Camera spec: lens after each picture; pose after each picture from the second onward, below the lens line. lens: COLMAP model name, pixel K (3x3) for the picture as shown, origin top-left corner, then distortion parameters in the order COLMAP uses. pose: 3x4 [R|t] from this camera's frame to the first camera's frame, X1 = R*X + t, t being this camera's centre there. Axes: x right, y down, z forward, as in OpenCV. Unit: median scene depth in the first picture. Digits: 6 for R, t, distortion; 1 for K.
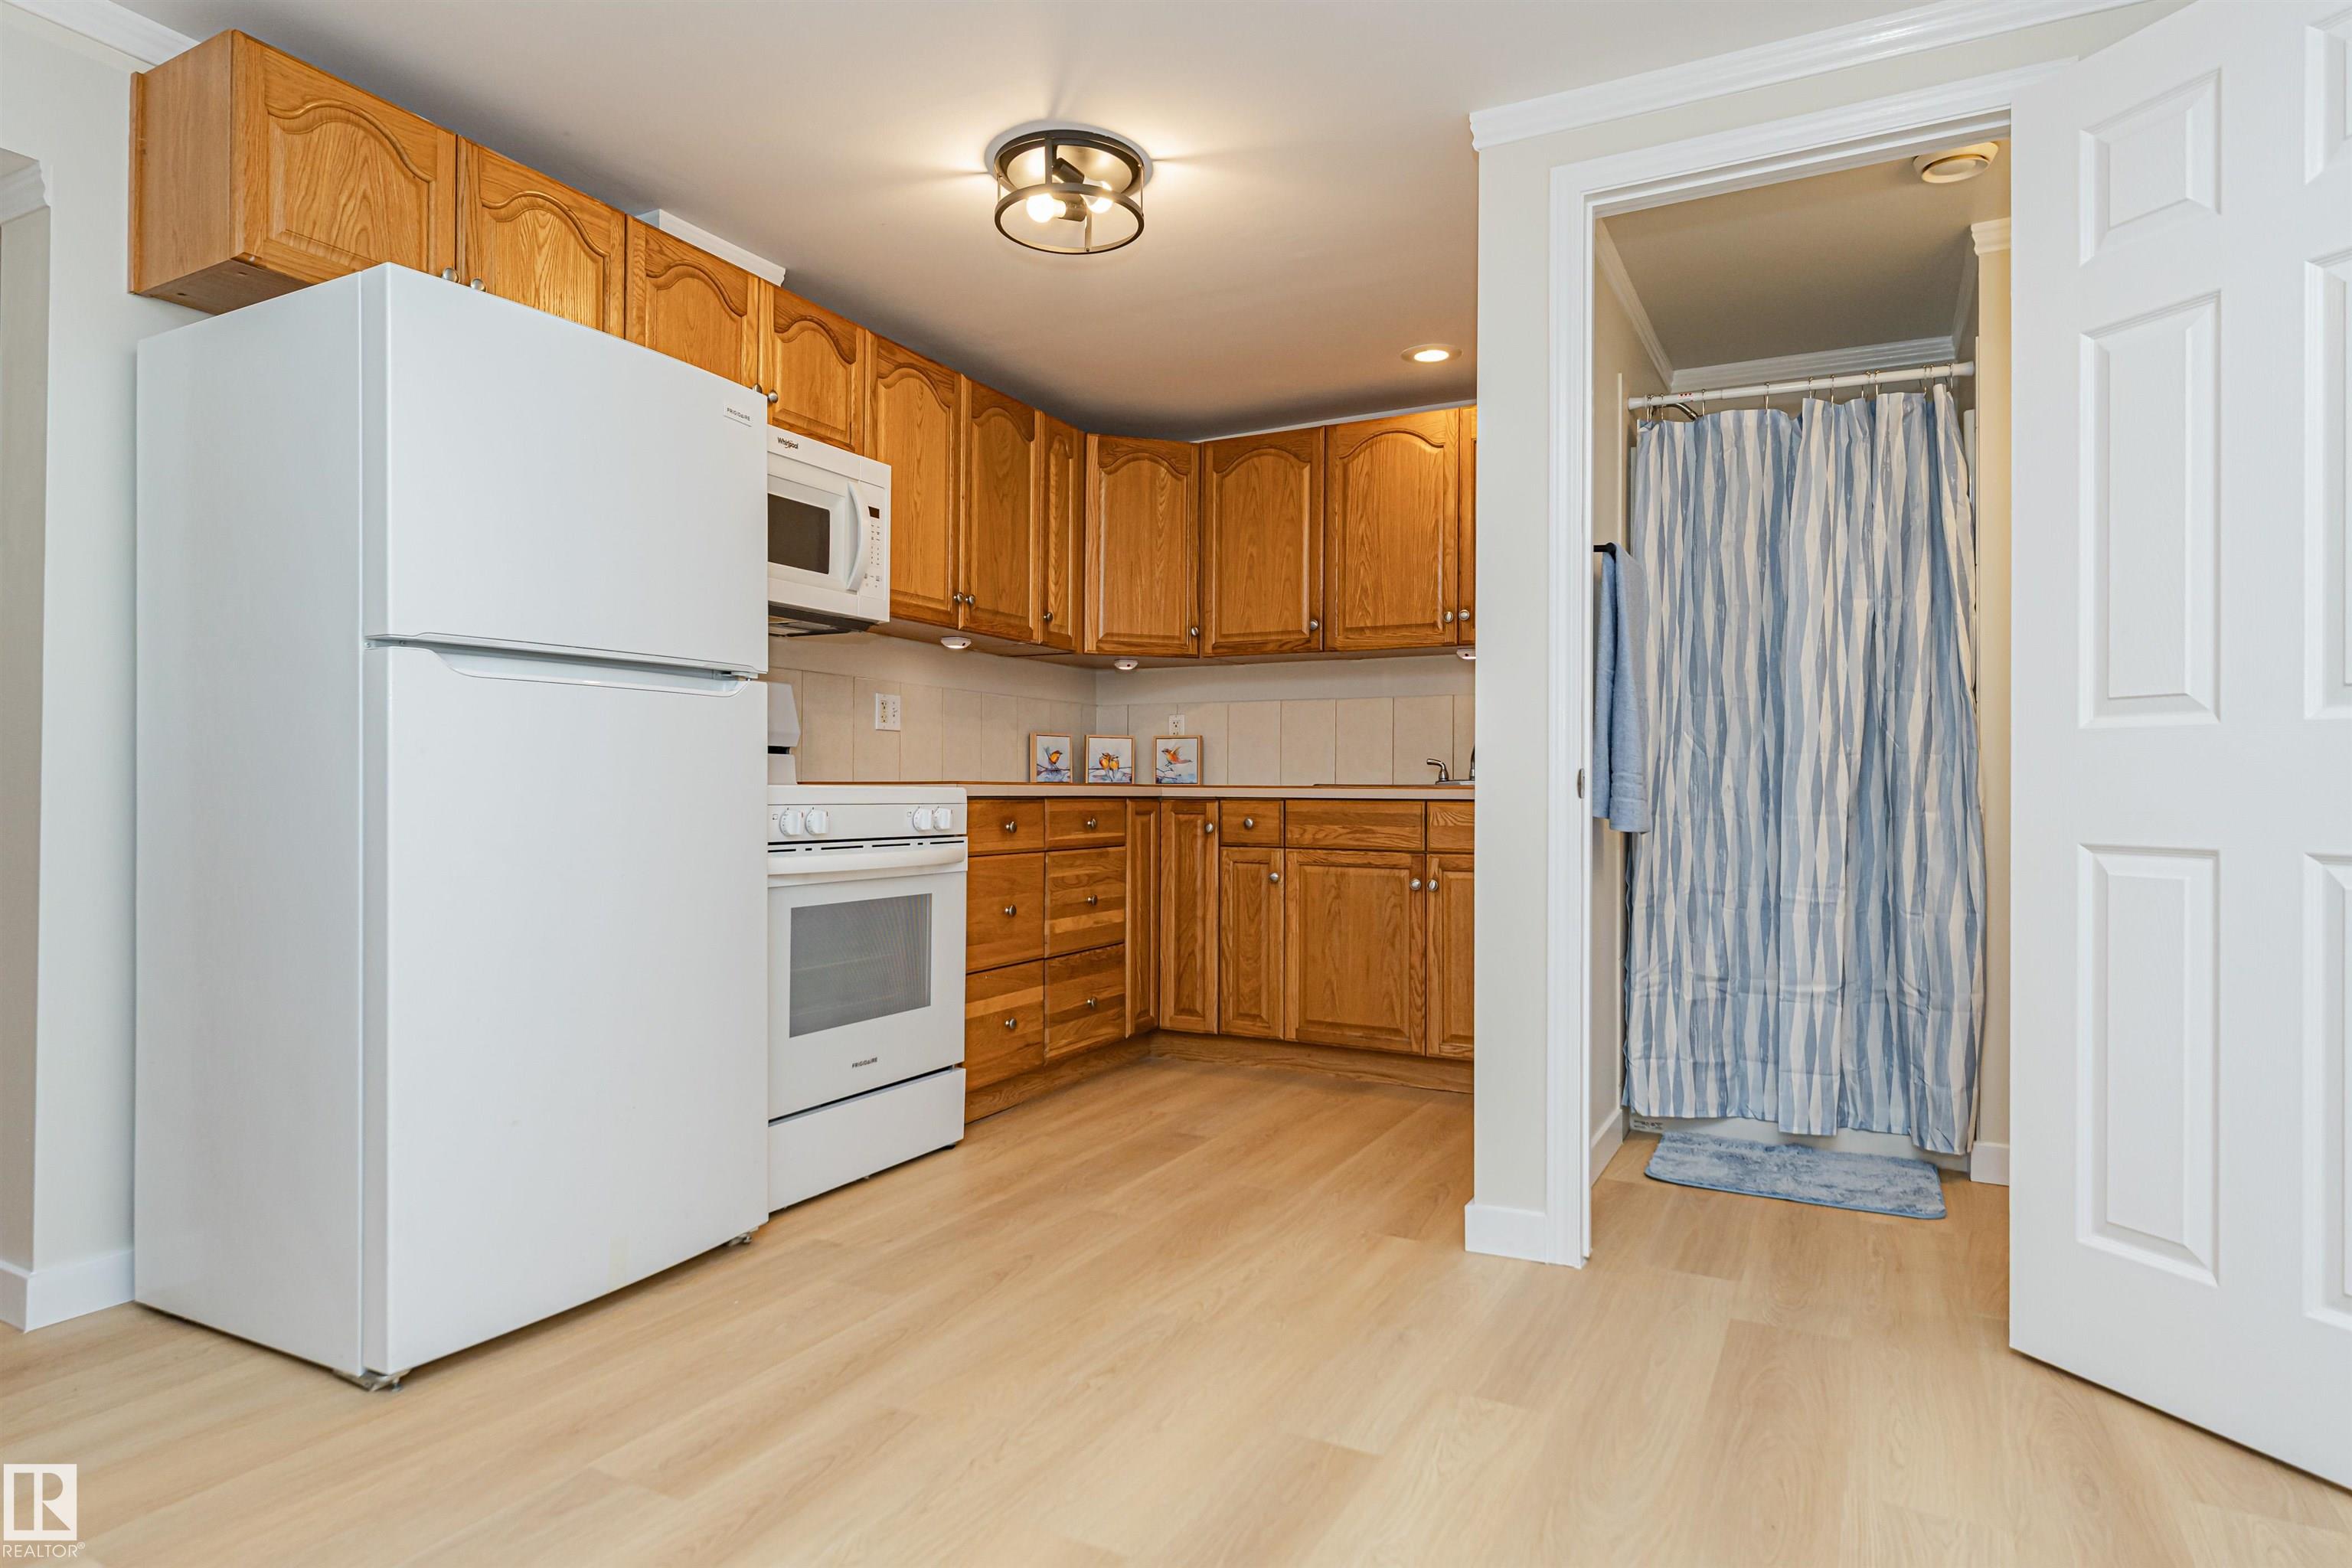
lens RADIAL K [[1293.4, 0, 1174.2], [0, 1293.4, 778.5], [0, 0, 1]] dist [0.003874, -0.000673]
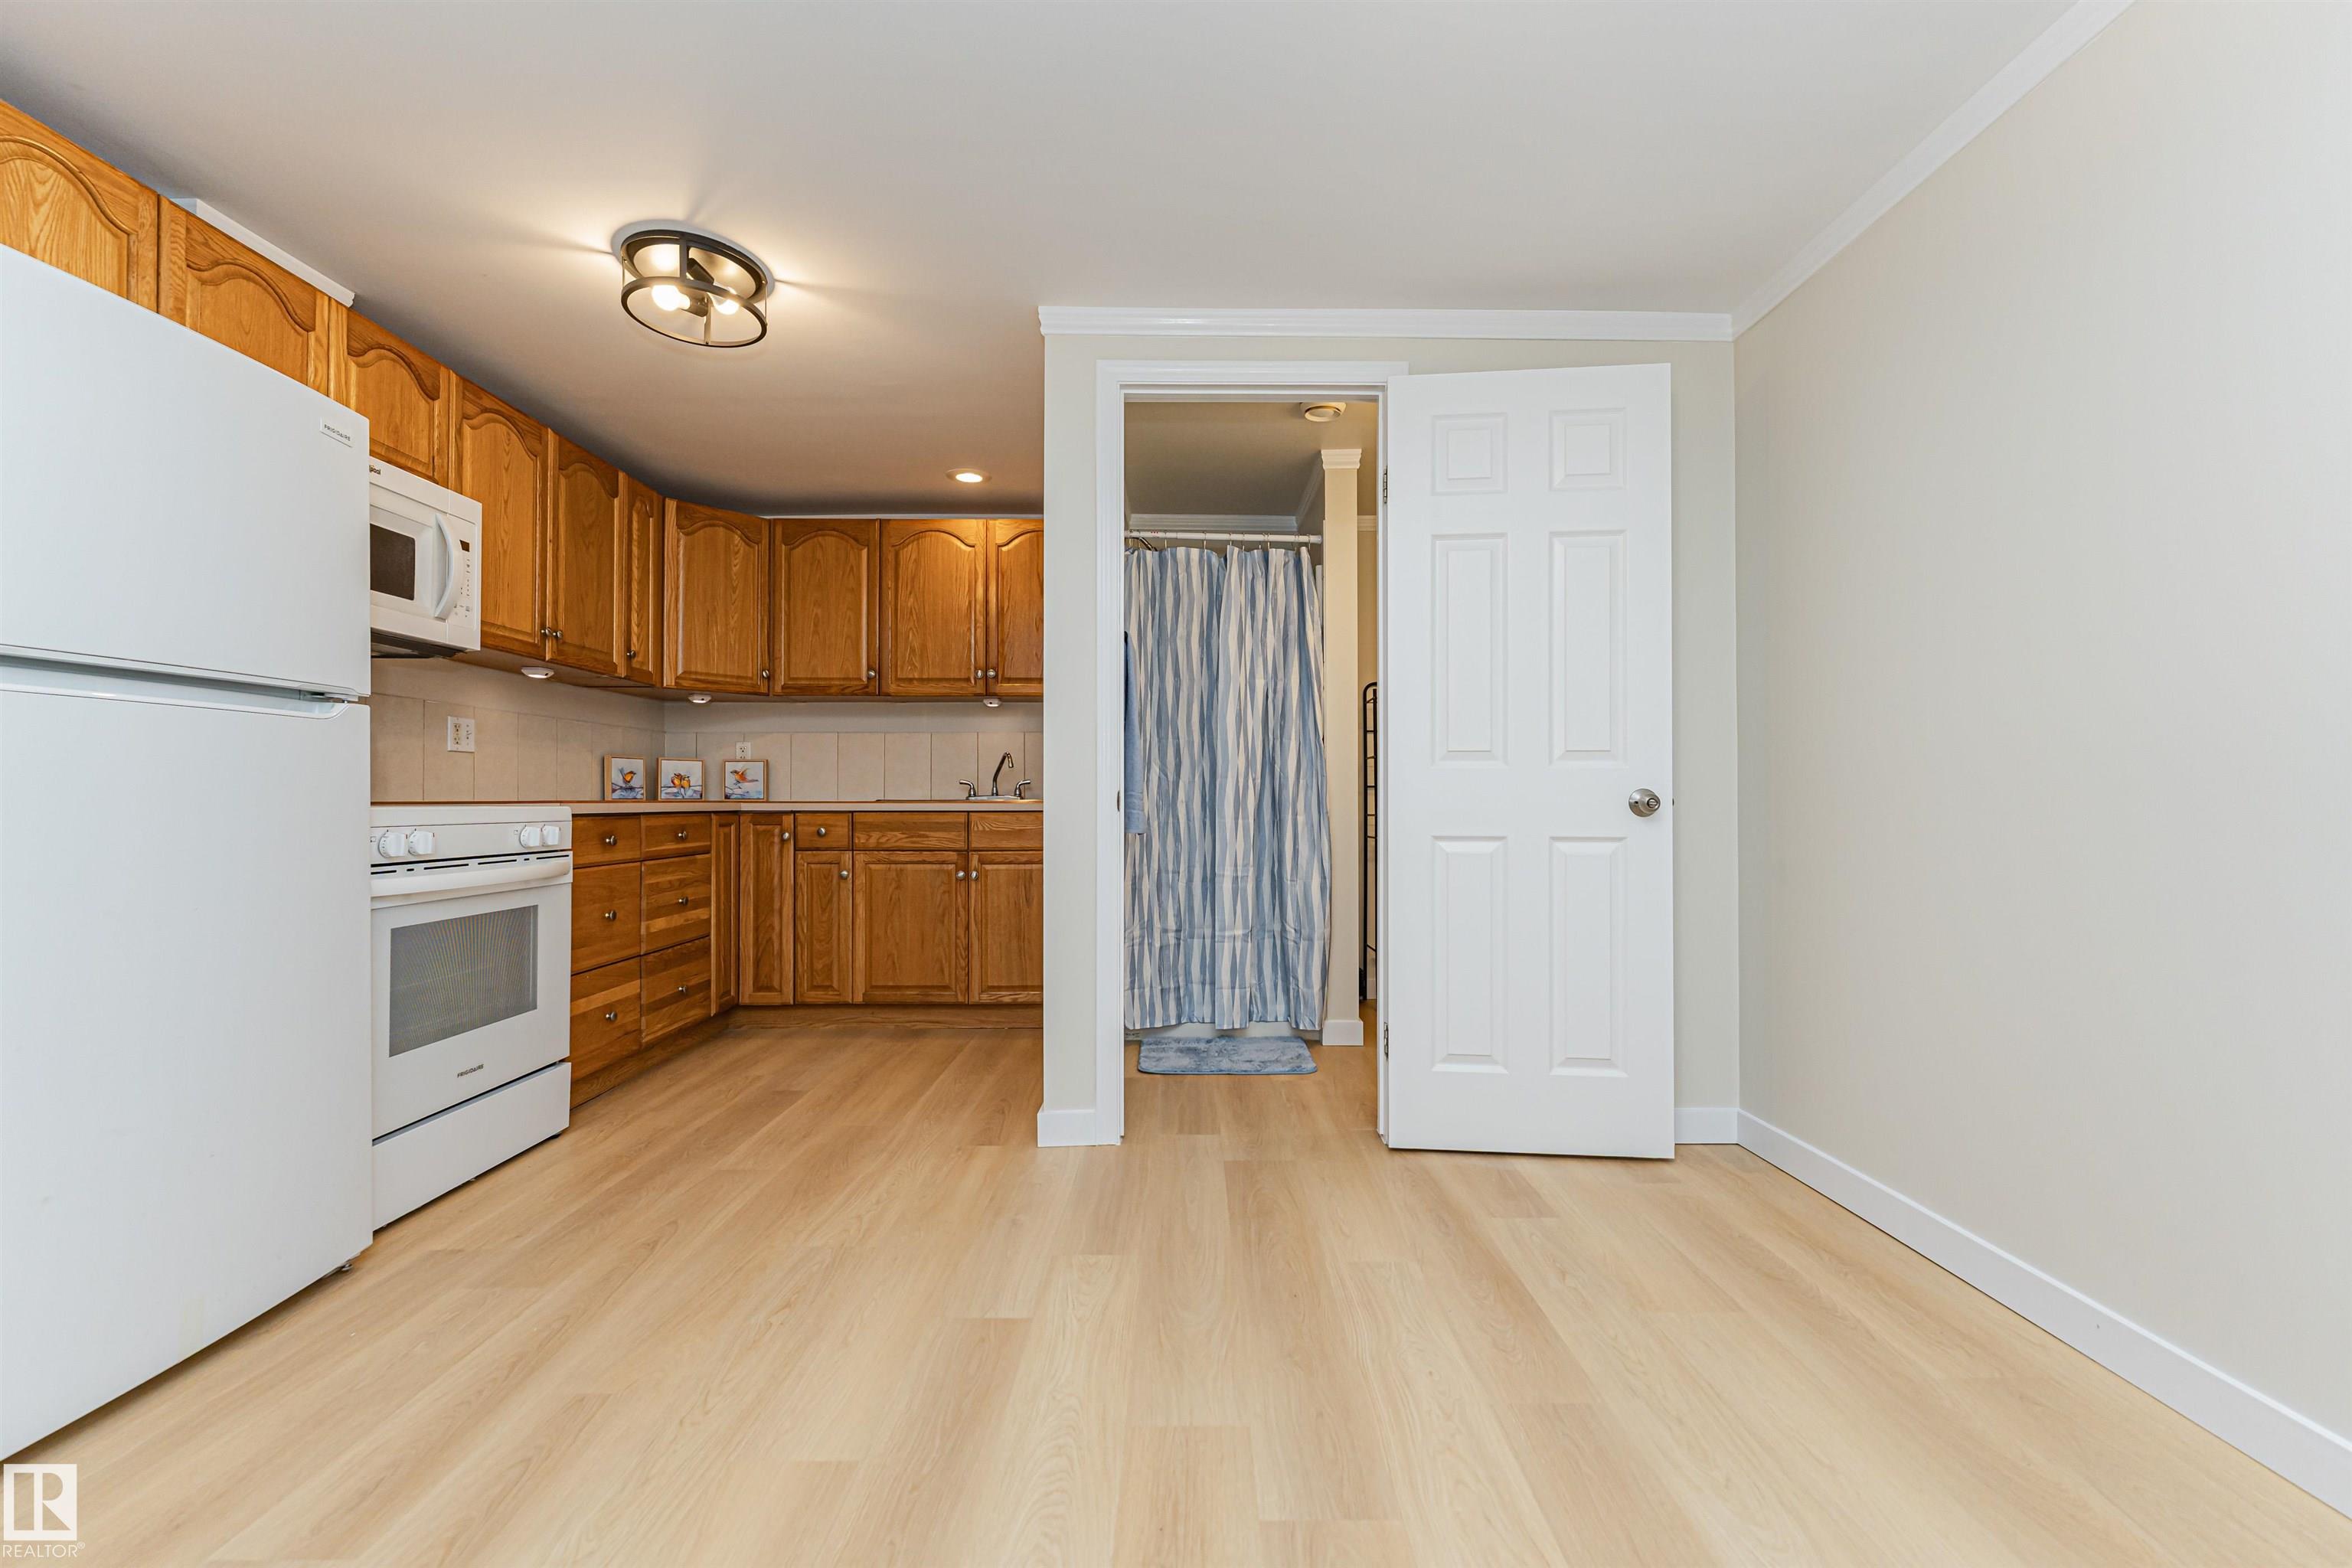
lens RADIAL K [[948.6, 0, 1189.4], [0, 948.6, 789.7], [0, 0, 1]] dist [0.001303, -0.000379]
pose [[0.878767, -0.001708, 0.477248, -0.071139], [0.001909, 0.999998, 0.000065, -0.005328], [-0.477247, 0.000854, 0.878769, 0.034849]]
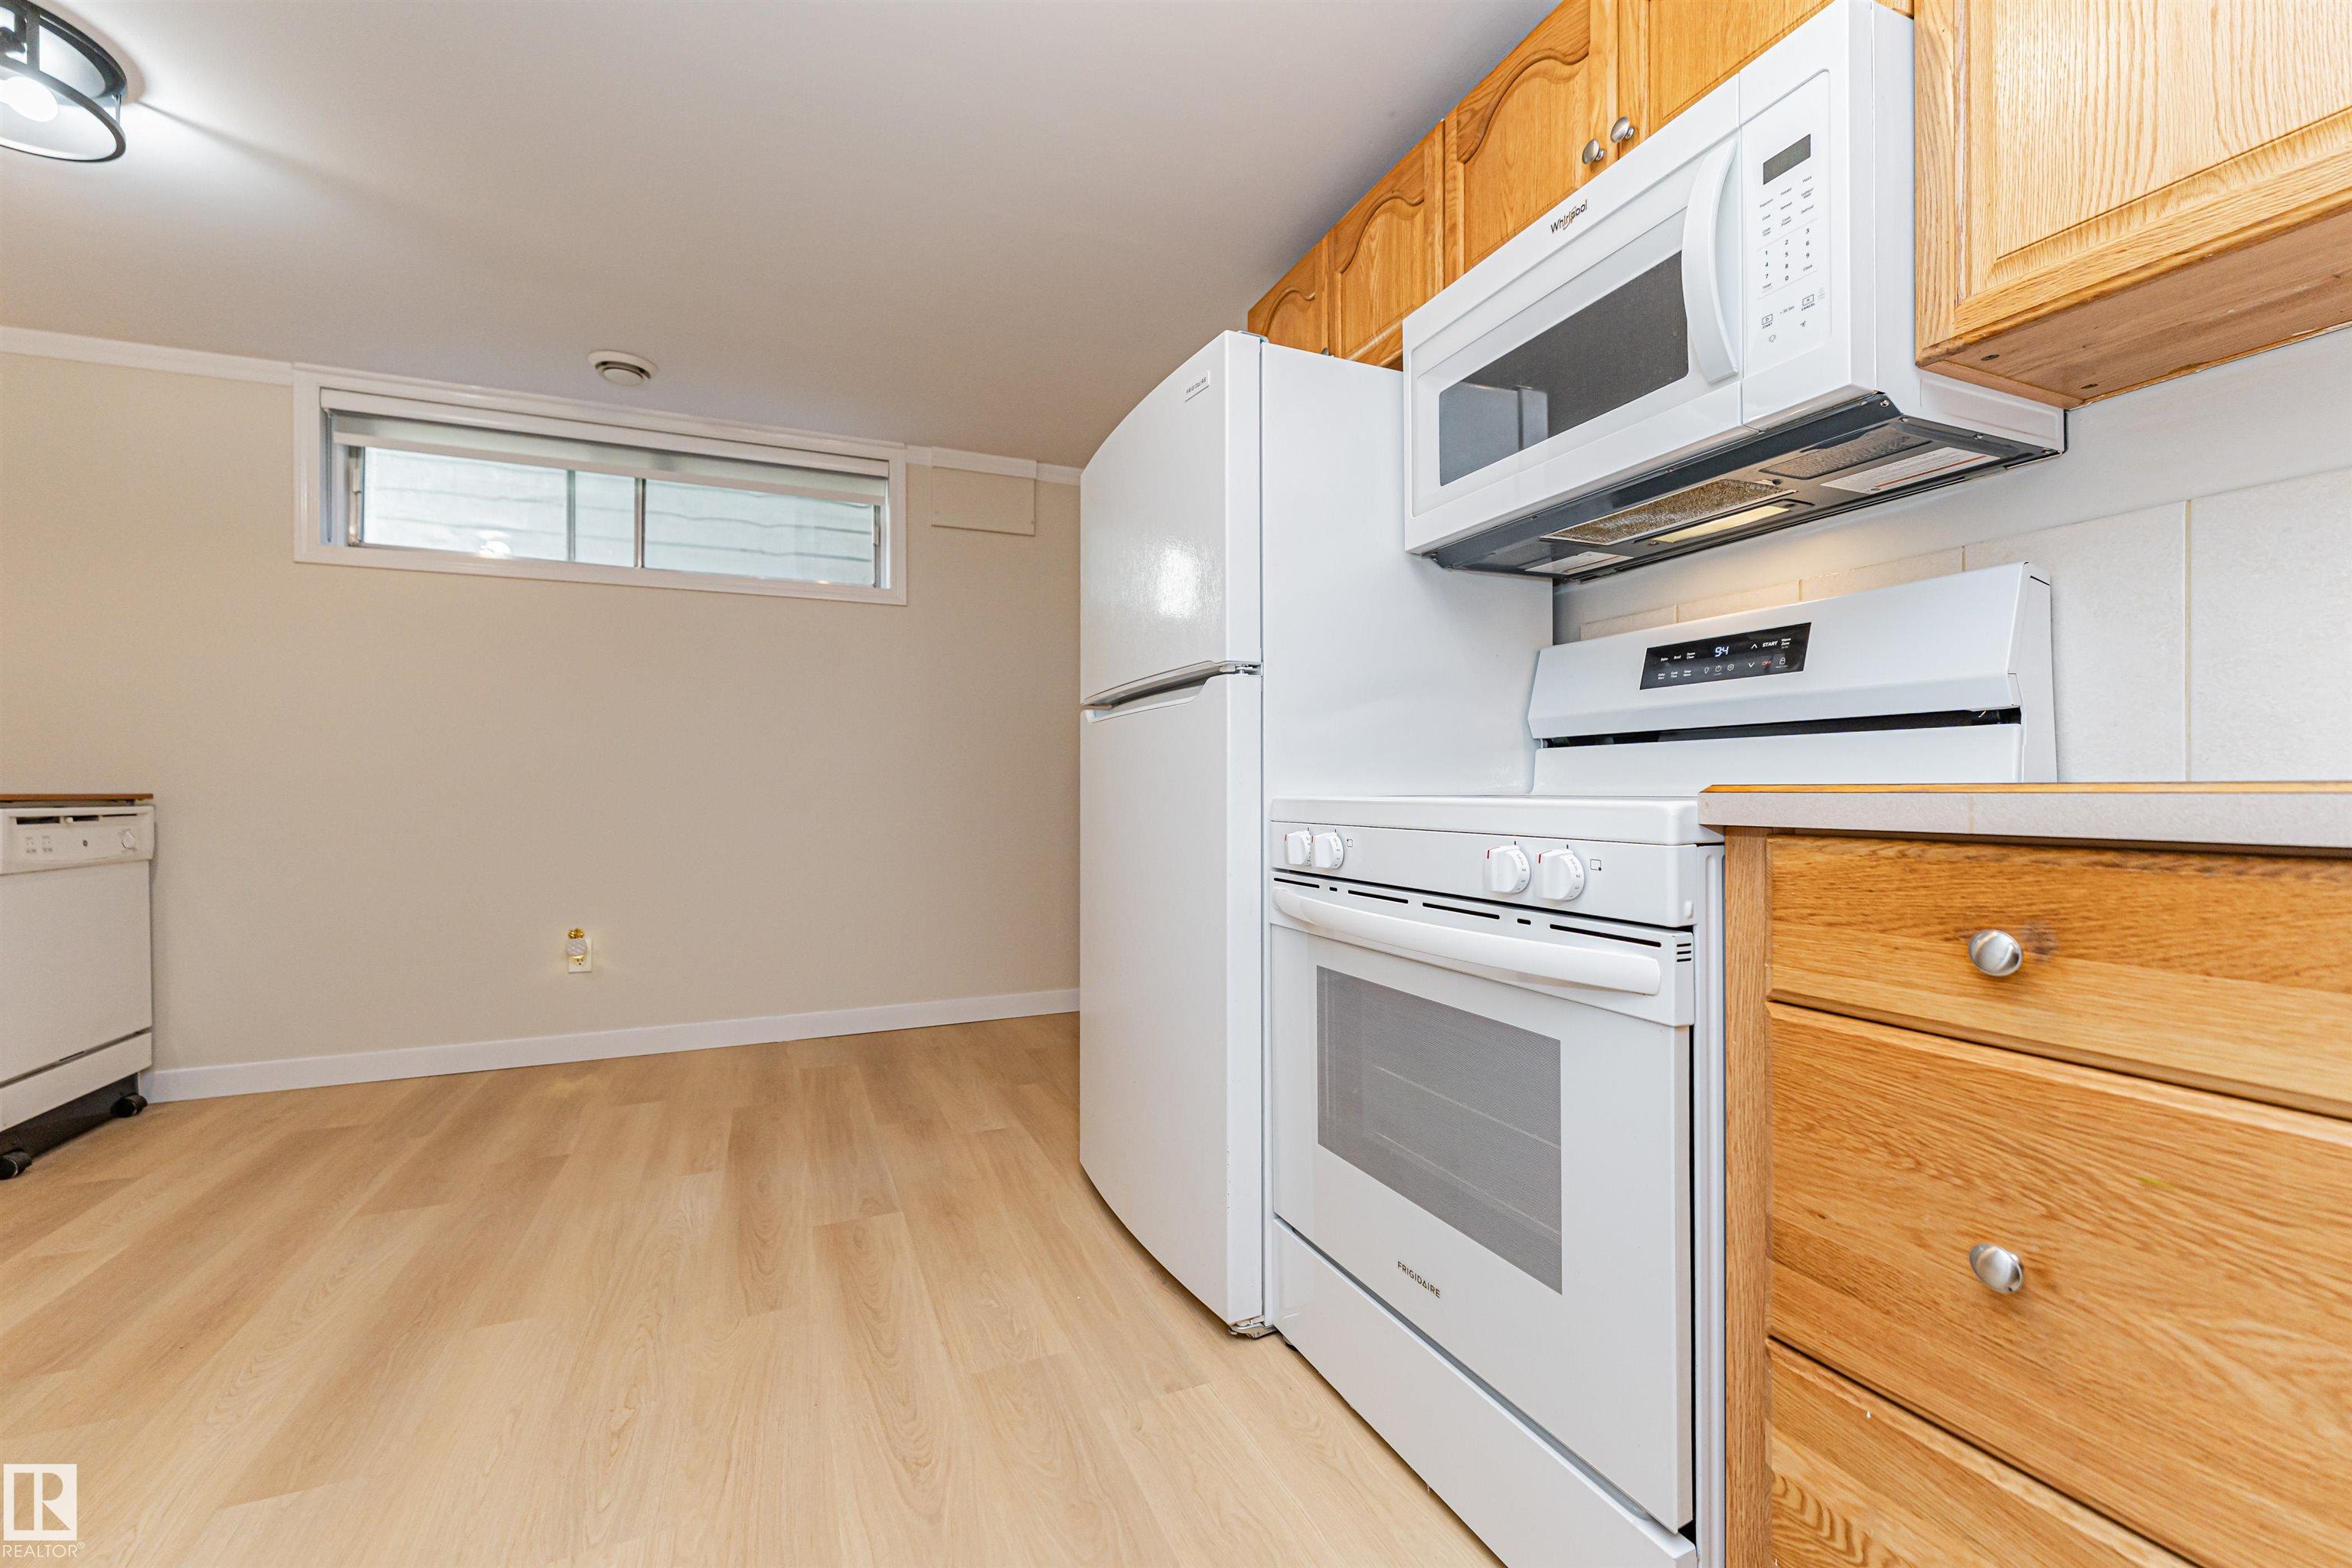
lens RADIAL K [[953.4, 0, 1193.4], [0, 953.4, 785.5], [0, 0, 1]] dist [0.000939, 0.000114]
pose [[-0.622952, -0.004078, -0.782249, 0.118292], [0.008873, 0.999885, -0.012278, 0.003437], [0.782210, -0.014590, -0.622845, 0.900529]]
